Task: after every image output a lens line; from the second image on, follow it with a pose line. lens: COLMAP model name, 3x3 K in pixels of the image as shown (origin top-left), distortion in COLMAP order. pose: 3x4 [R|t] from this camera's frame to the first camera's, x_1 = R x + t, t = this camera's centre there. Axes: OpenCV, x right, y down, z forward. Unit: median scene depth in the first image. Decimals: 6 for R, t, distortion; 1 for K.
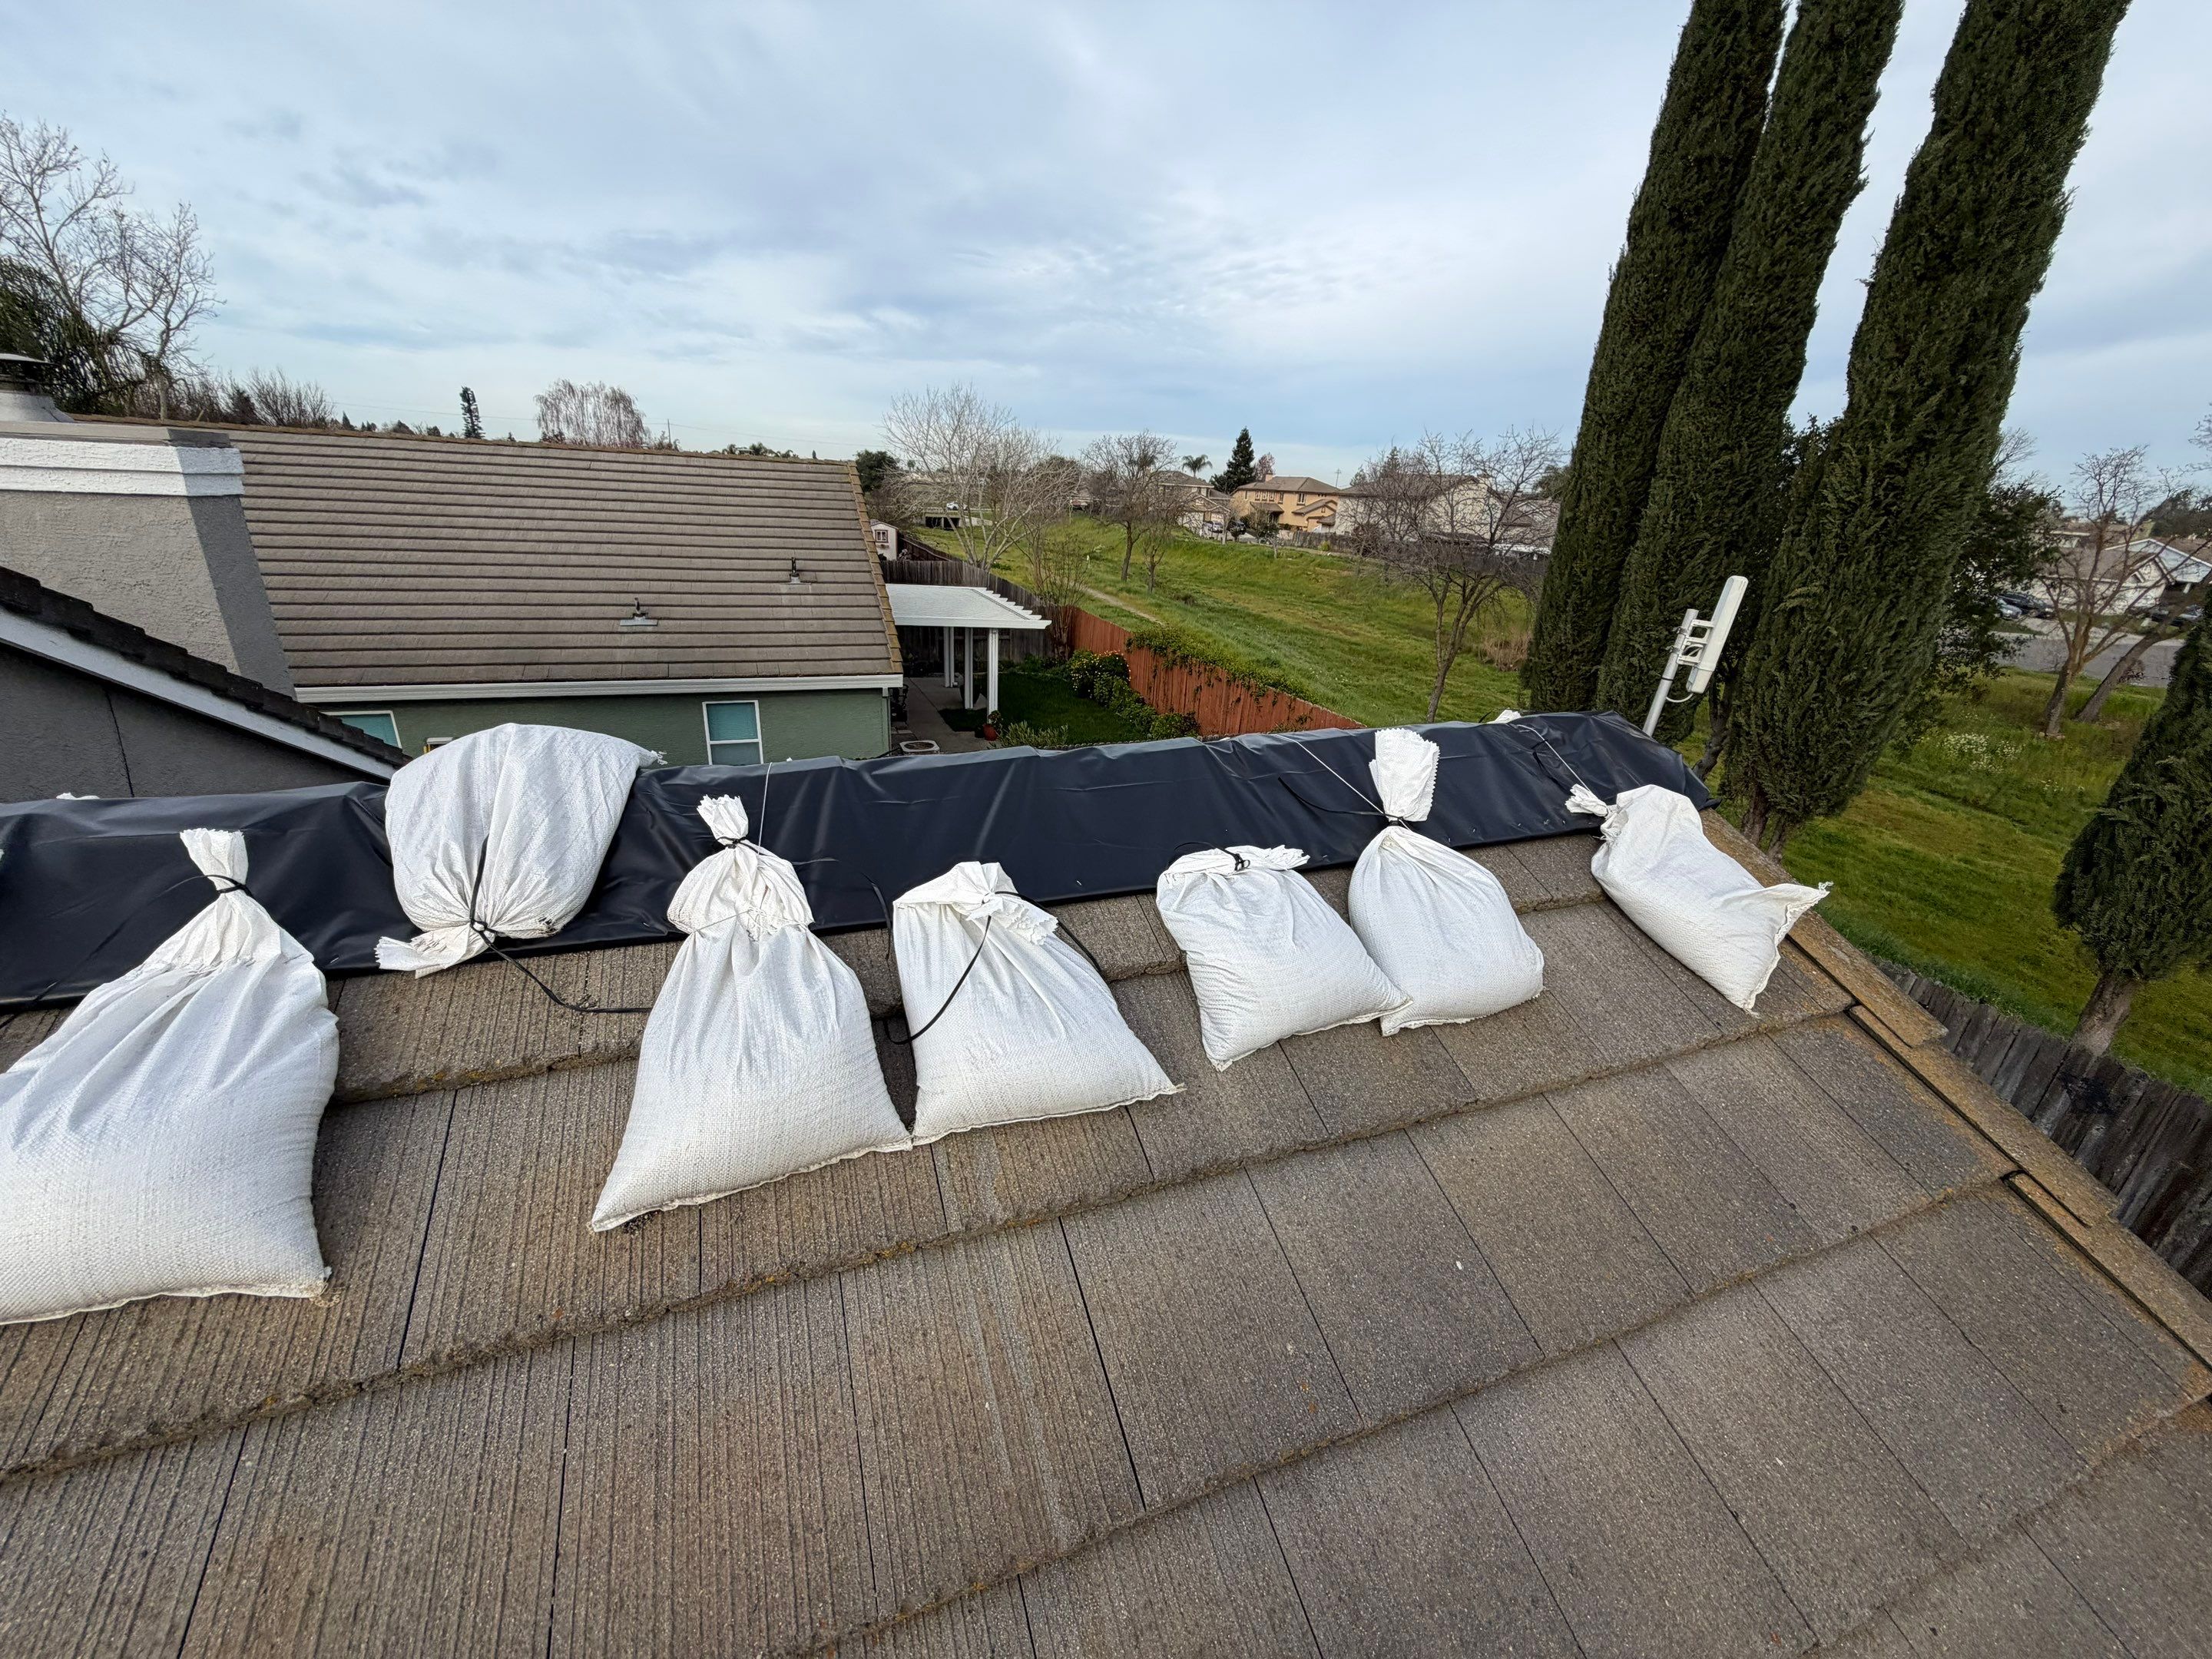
lens RADIAL K [[876.4, 0, 1102.0], [0, 876.4, 830.0], [0, 0, 1]] dist [0.000545, -0.000488]
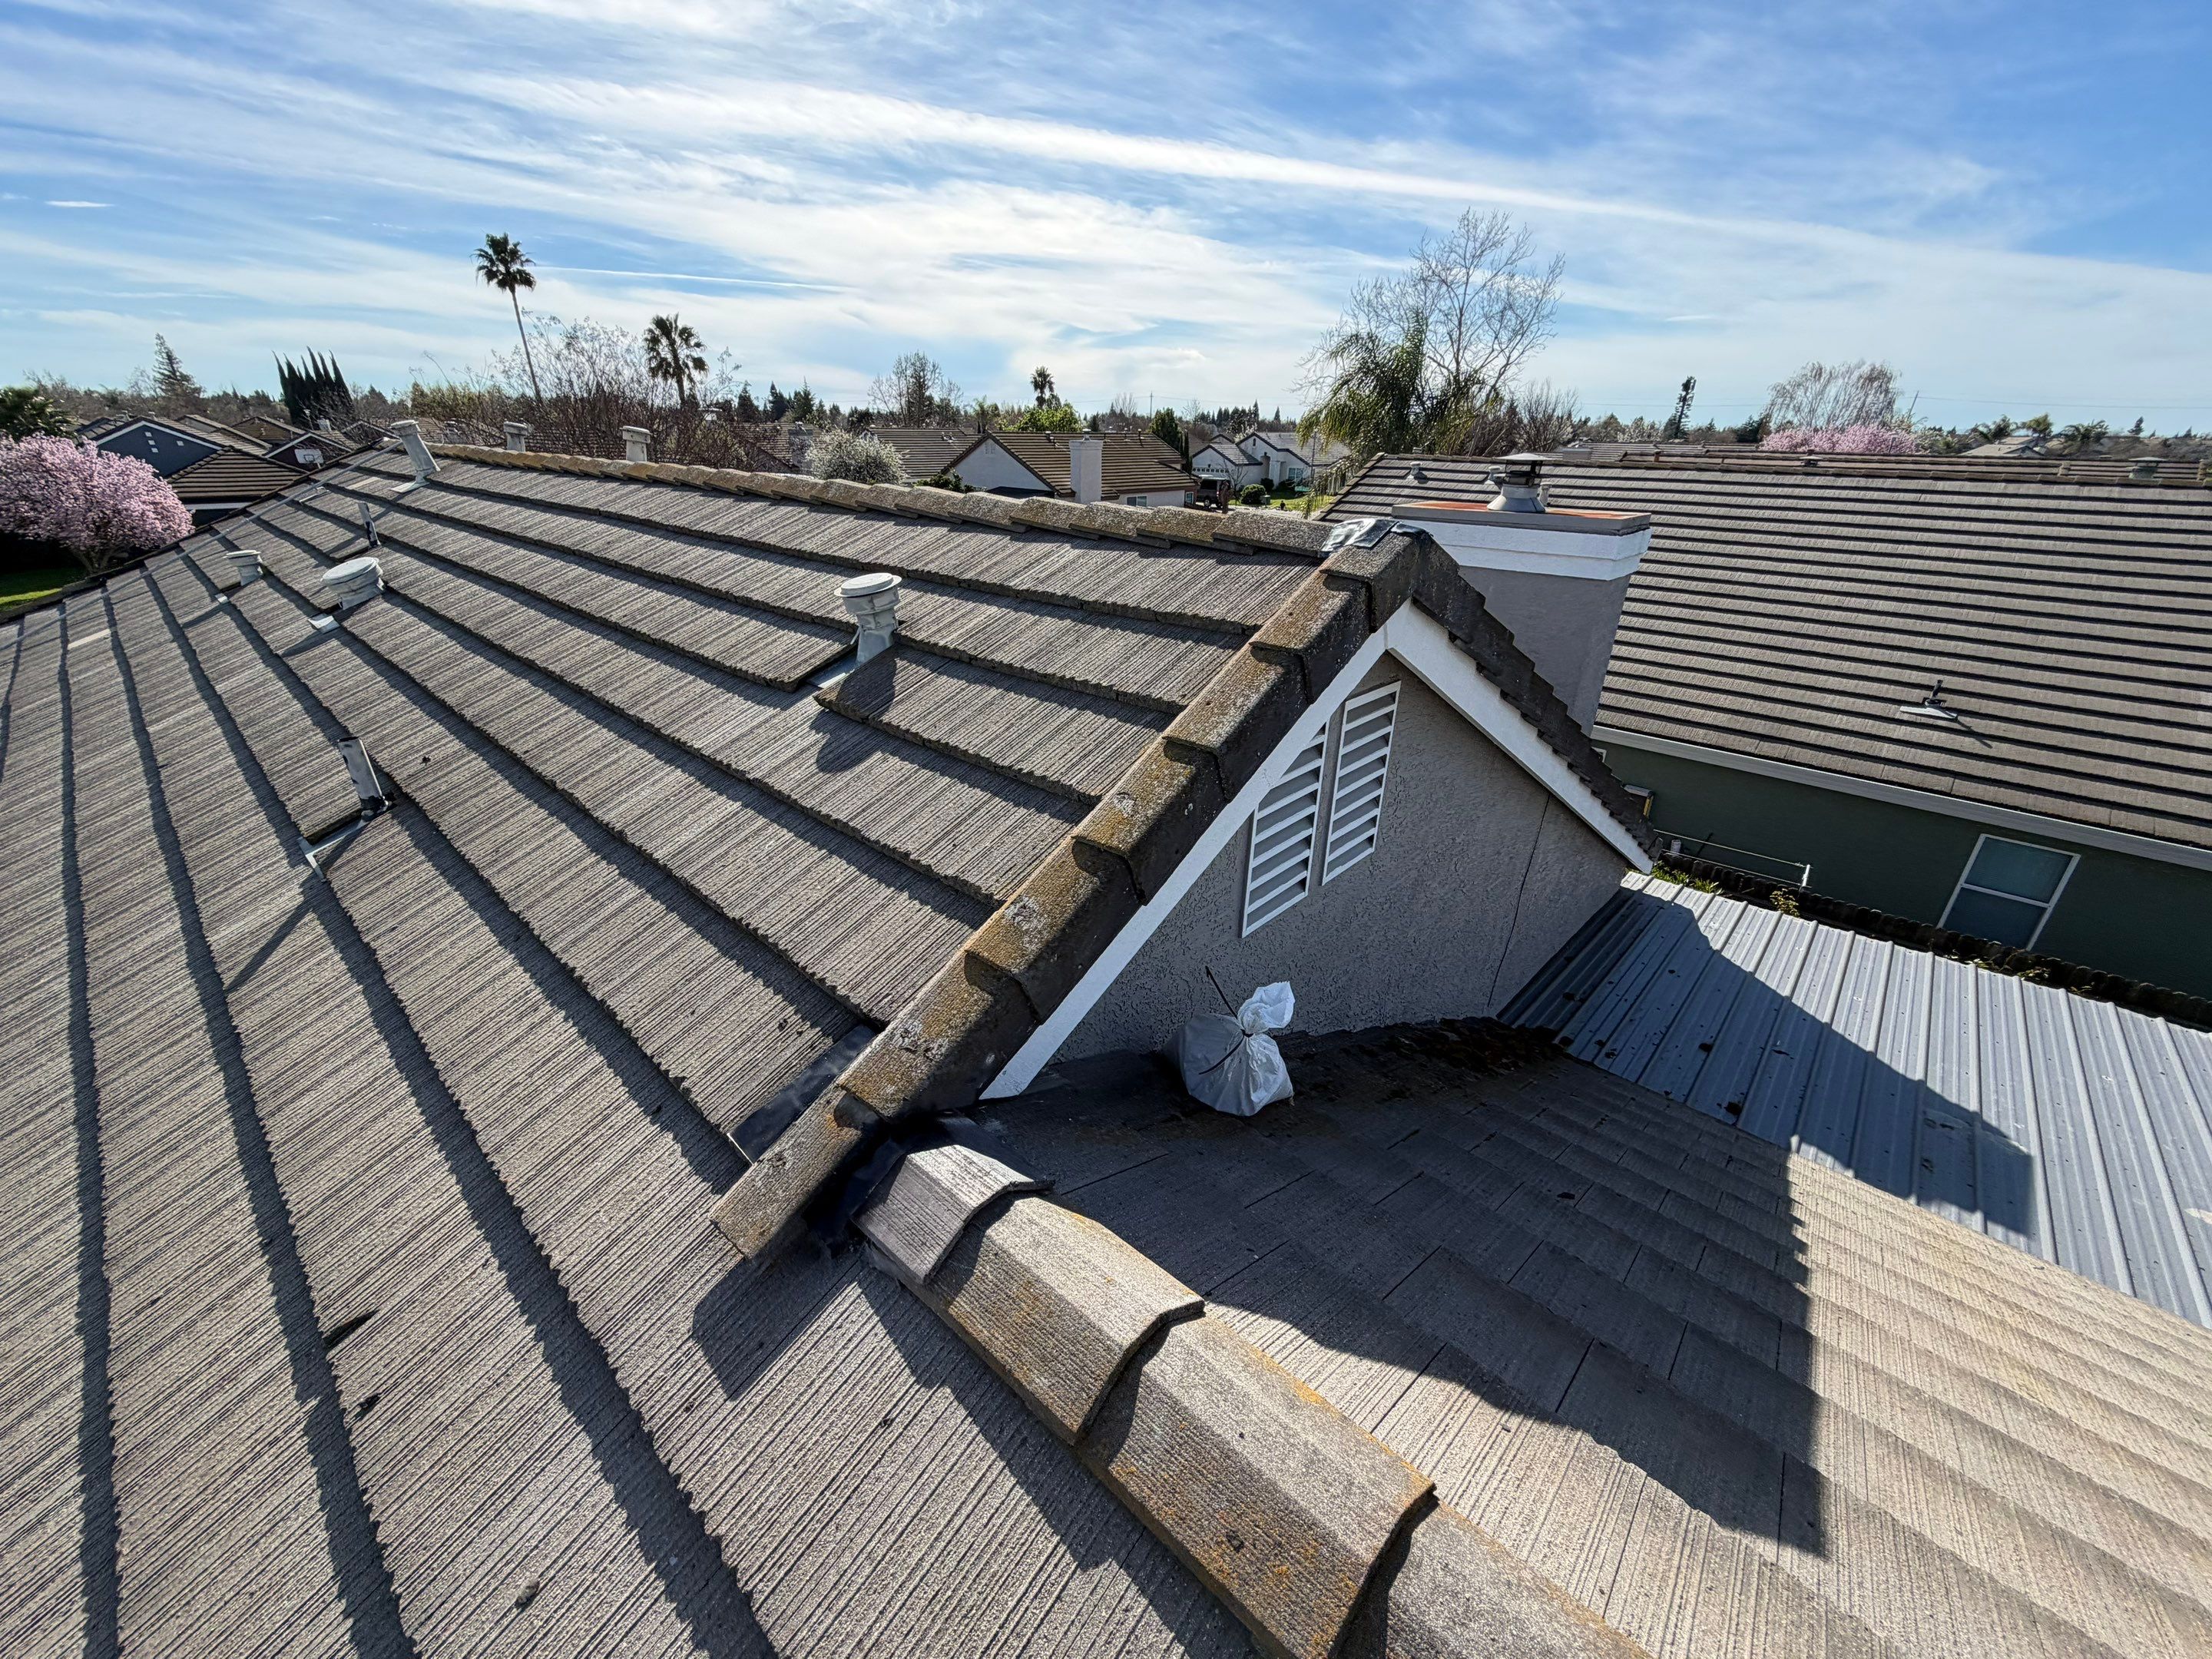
lens RADIAL K [[880.5, 0, 1102.6], [0, 880.5, 827.6], [0, 0, 1]] dist [0.000036, 0.000212]
pose [[0.444691, 0.325955, -0.834268, -0.099365], [-0.317797, 0.928250, 0.193278, -0.035006], [0.837410, 0.179179, 0.516372, -0.002102]]
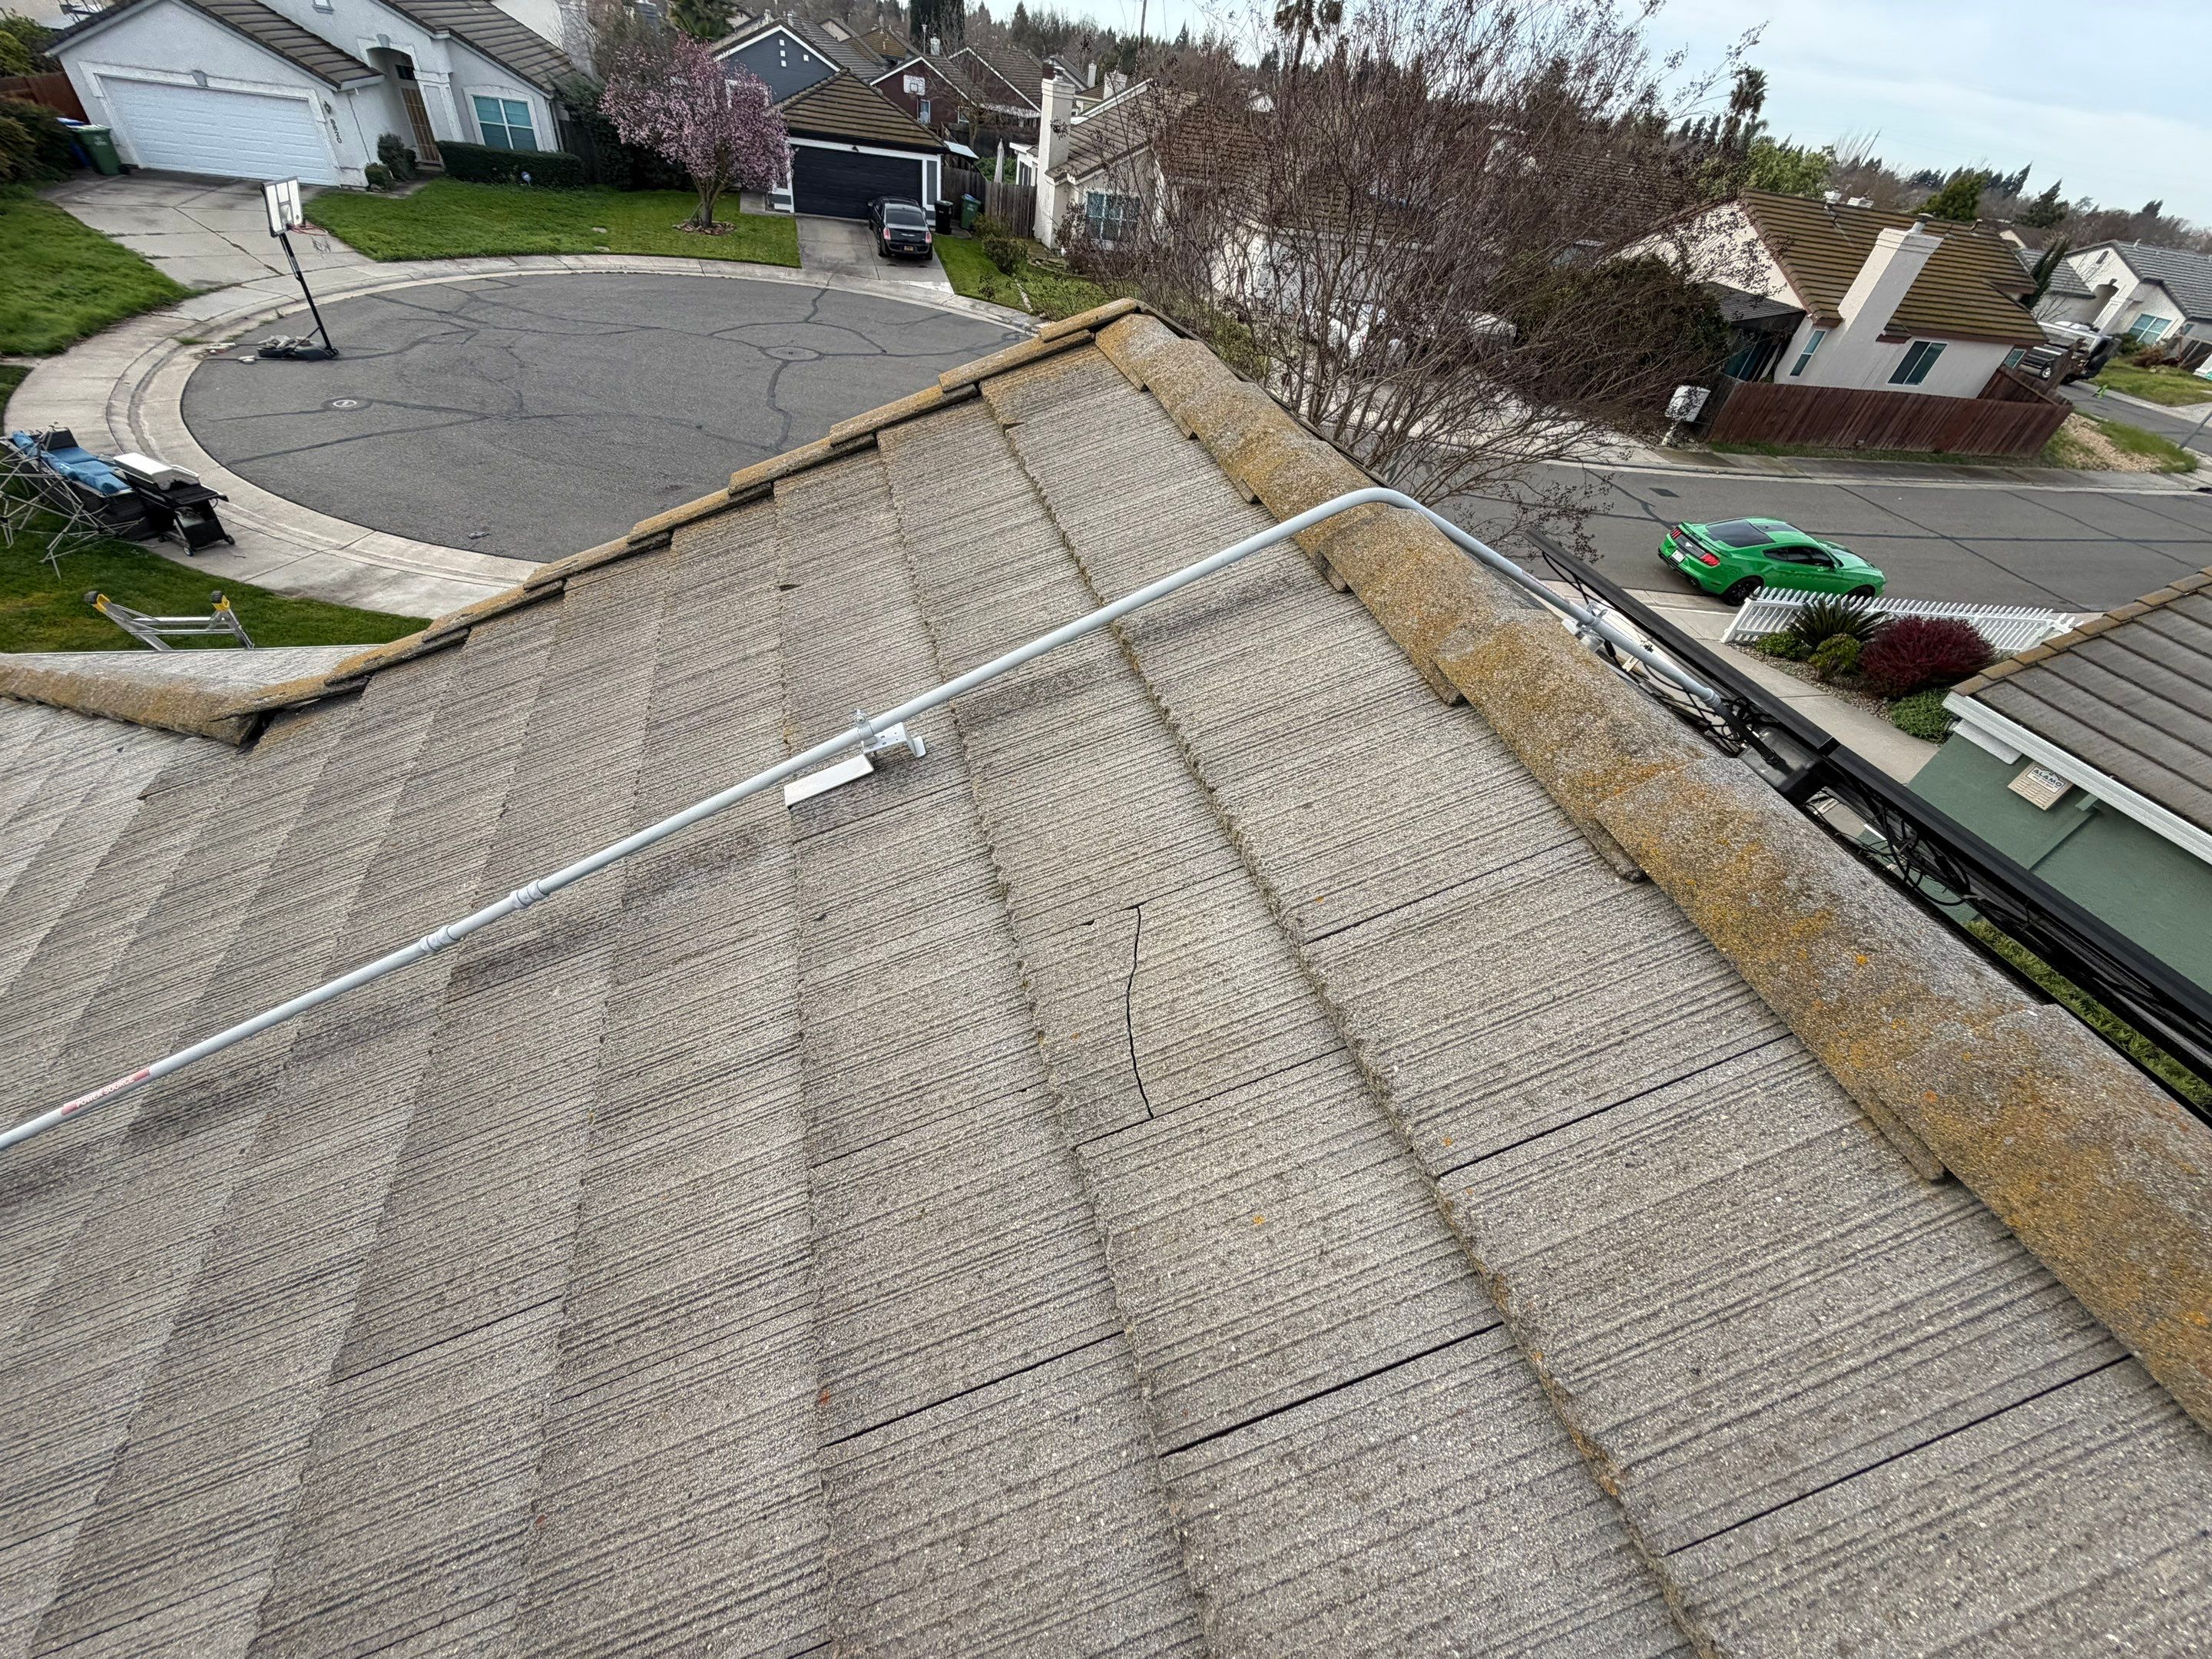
lens RADIAL K [[879.1, 0, 1101.2], [0, 879.1, 830.9], [0, 0, 1]] dist [-0.000917, -0.000167]
pose [[-0.068353, 0.610281, -0.789230, -0.570875], [-0.481577, 0.672632, 0.561828, -0.033363], [0.873734, 0.418478, 0.247921, -0.117485]]
